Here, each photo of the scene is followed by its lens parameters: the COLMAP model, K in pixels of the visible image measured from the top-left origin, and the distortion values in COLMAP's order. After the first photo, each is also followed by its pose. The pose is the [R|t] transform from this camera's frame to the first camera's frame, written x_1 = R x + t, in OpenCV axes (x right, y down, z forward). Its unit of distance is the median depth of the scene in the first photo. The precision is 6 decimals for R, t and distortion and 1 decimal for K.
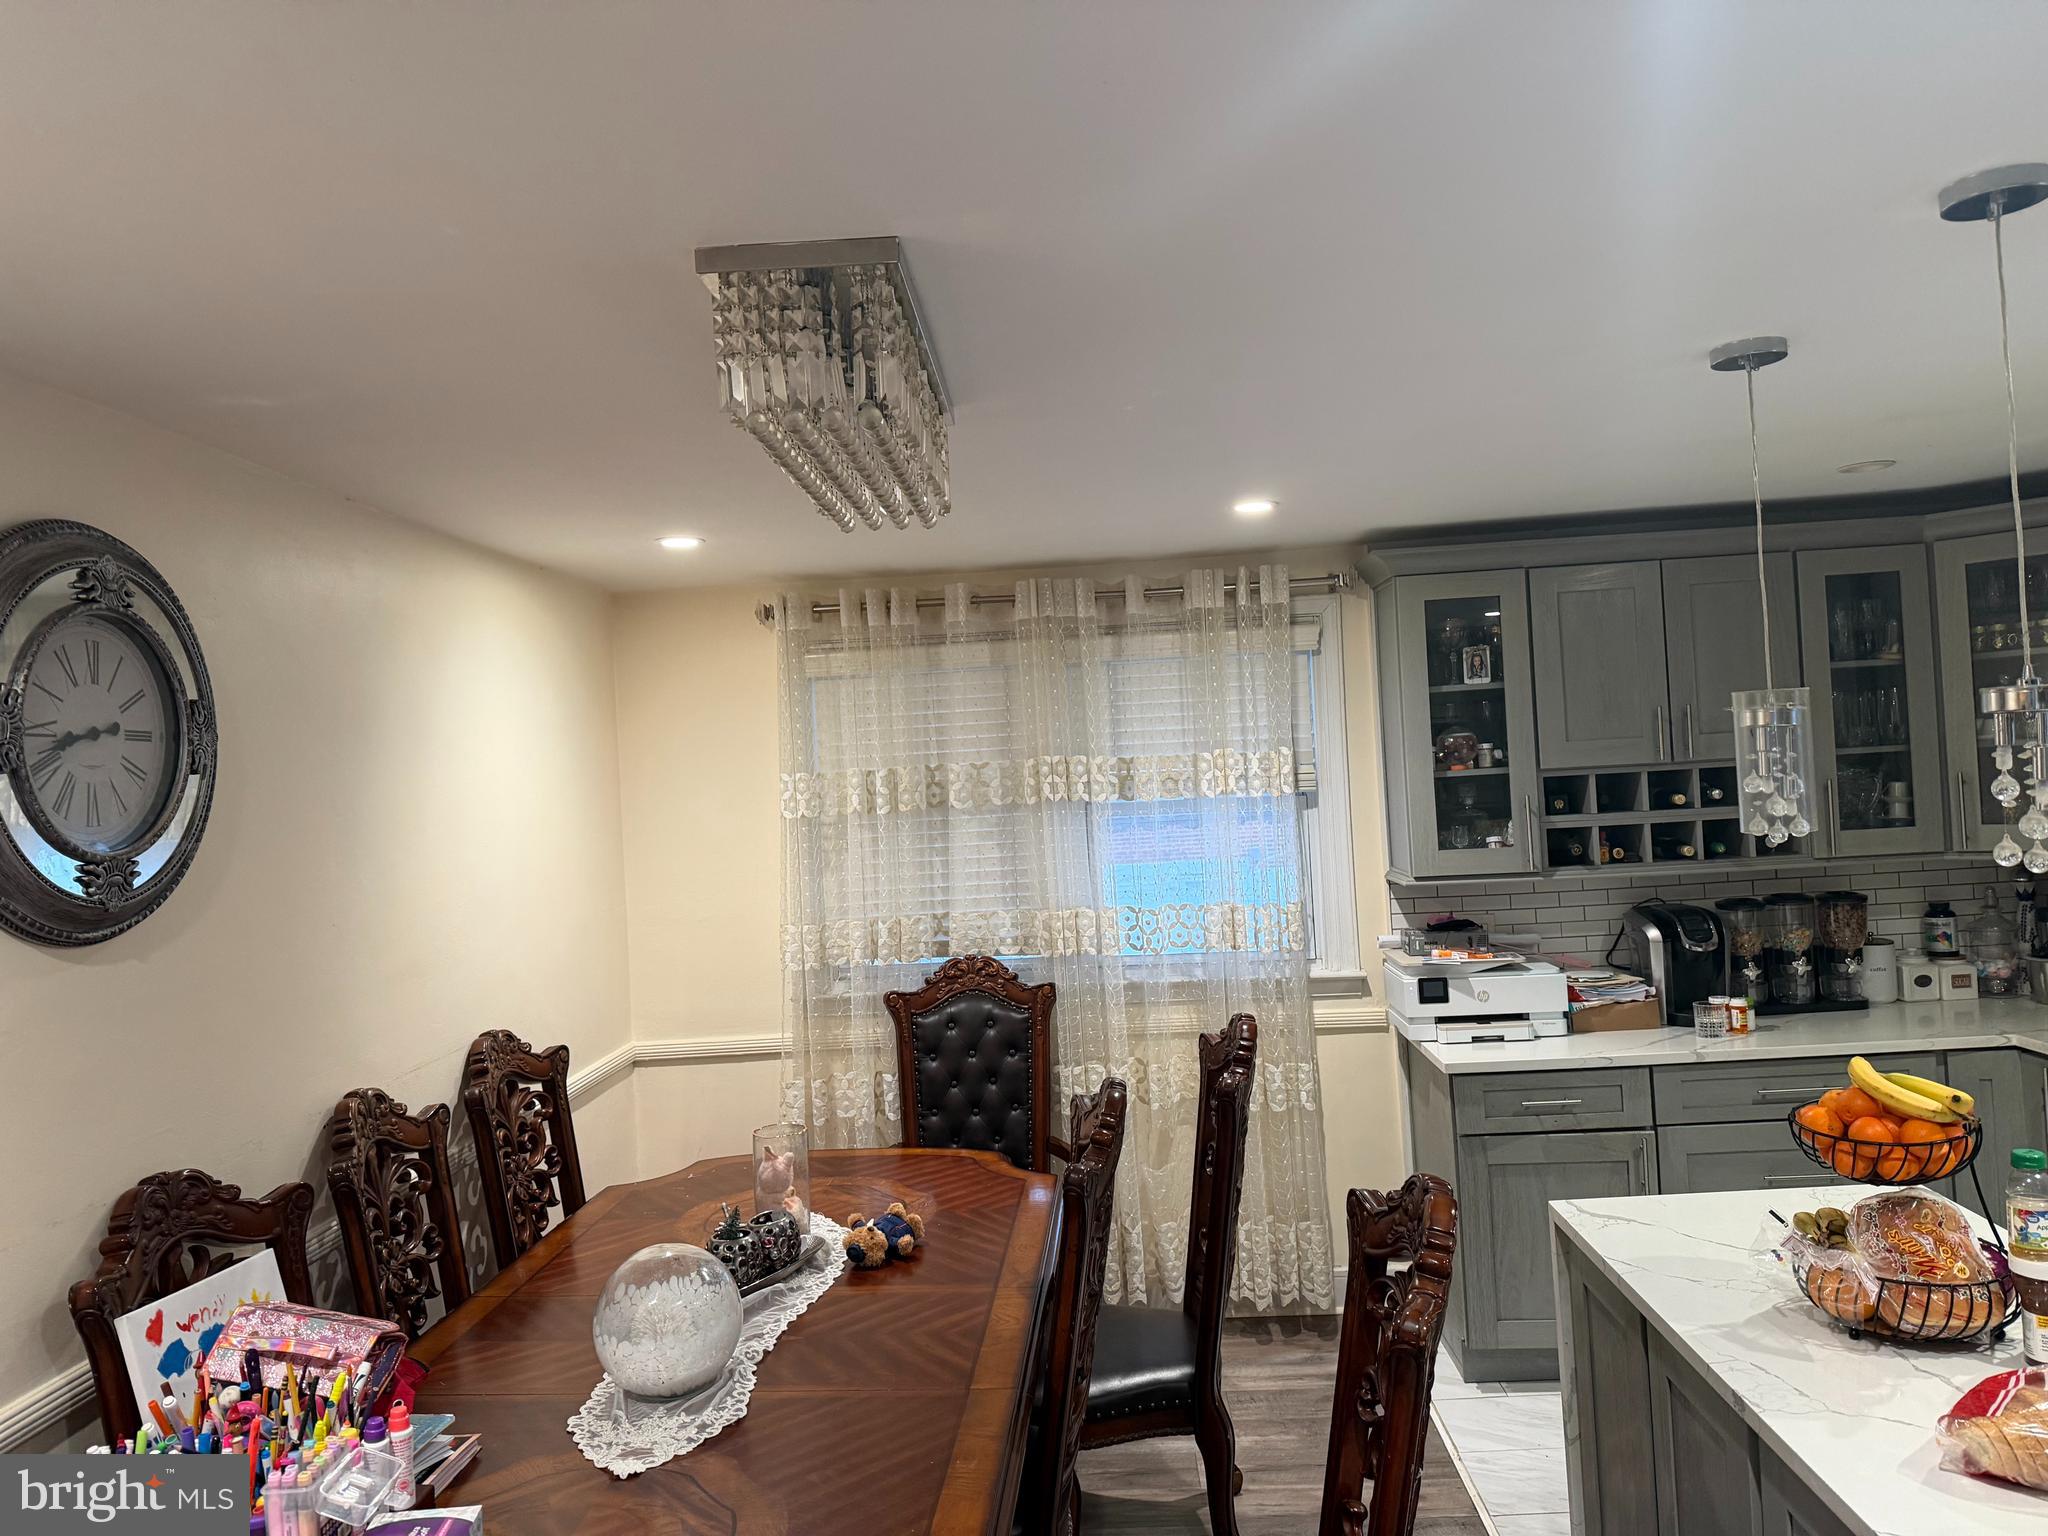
lens RADIAL K [[1424.0, 0, 1027.5], [0, 1424.0, 737.8], [0, 0, 1]] dist [-0.005980, 0.000293]
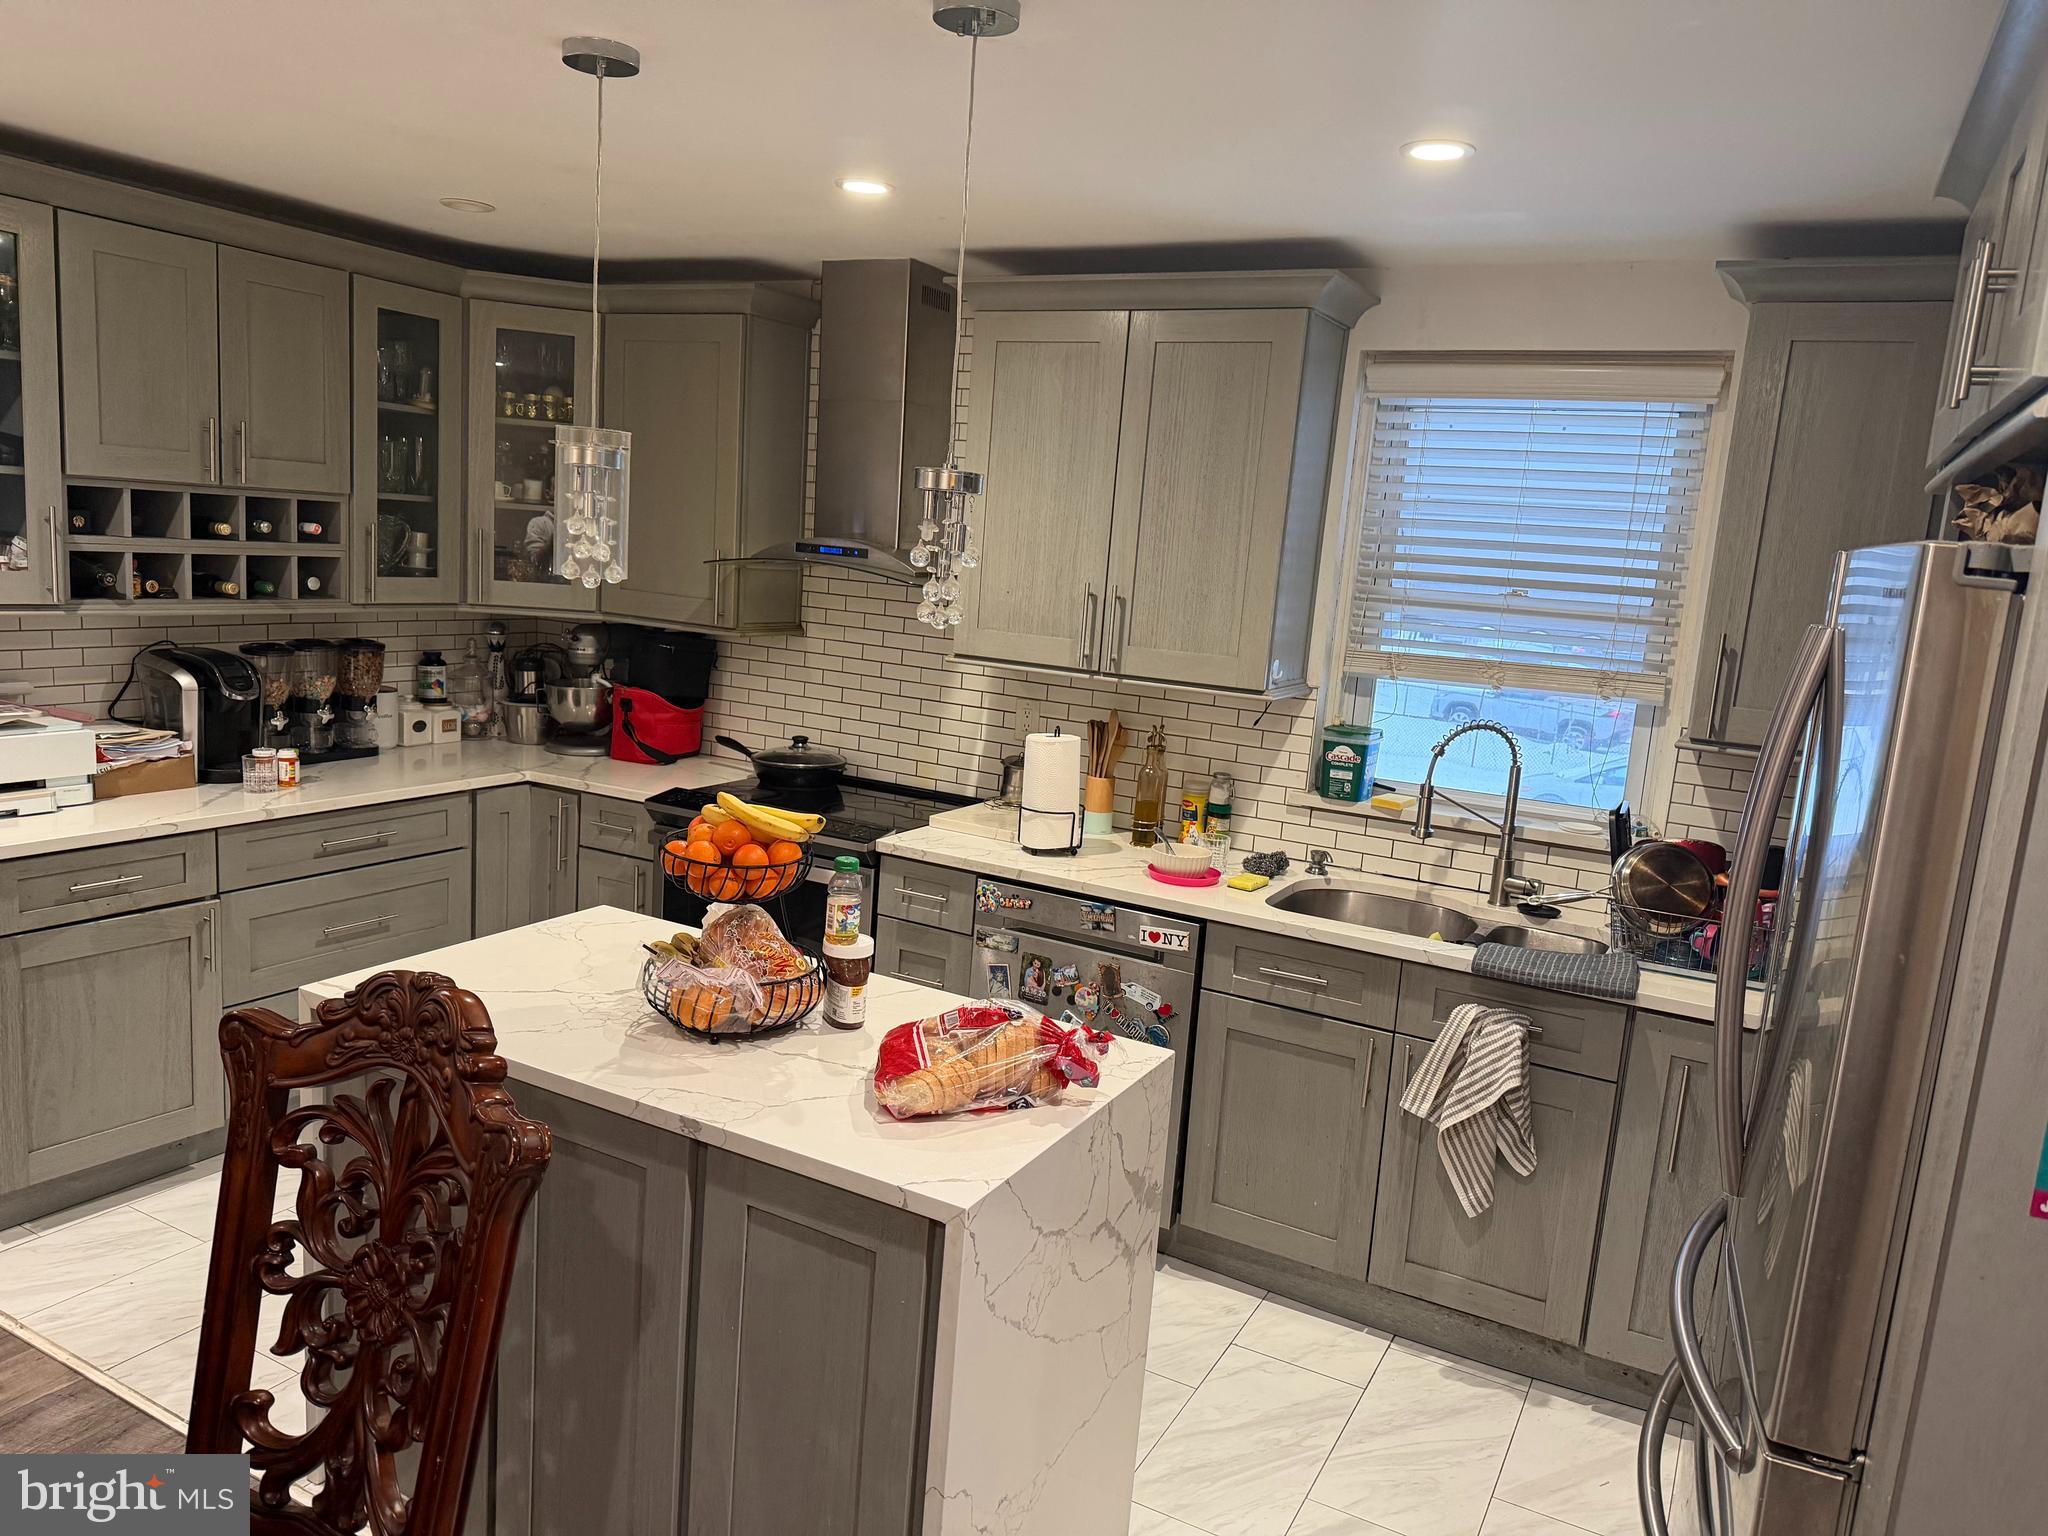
lens RADIAL K [[1427.2, 0, 1024.0], [0, 1427.2, 768.0], [0, 0, 1]] dist [0.029105, -0.043277]
pose [[0.421365, -0.055314, 0.905203, -0.143135], [-0.121223, 0.985746, 0.116664, 0.025576], [-0.898753, -0.158890, 0.408653, 0.171150]]
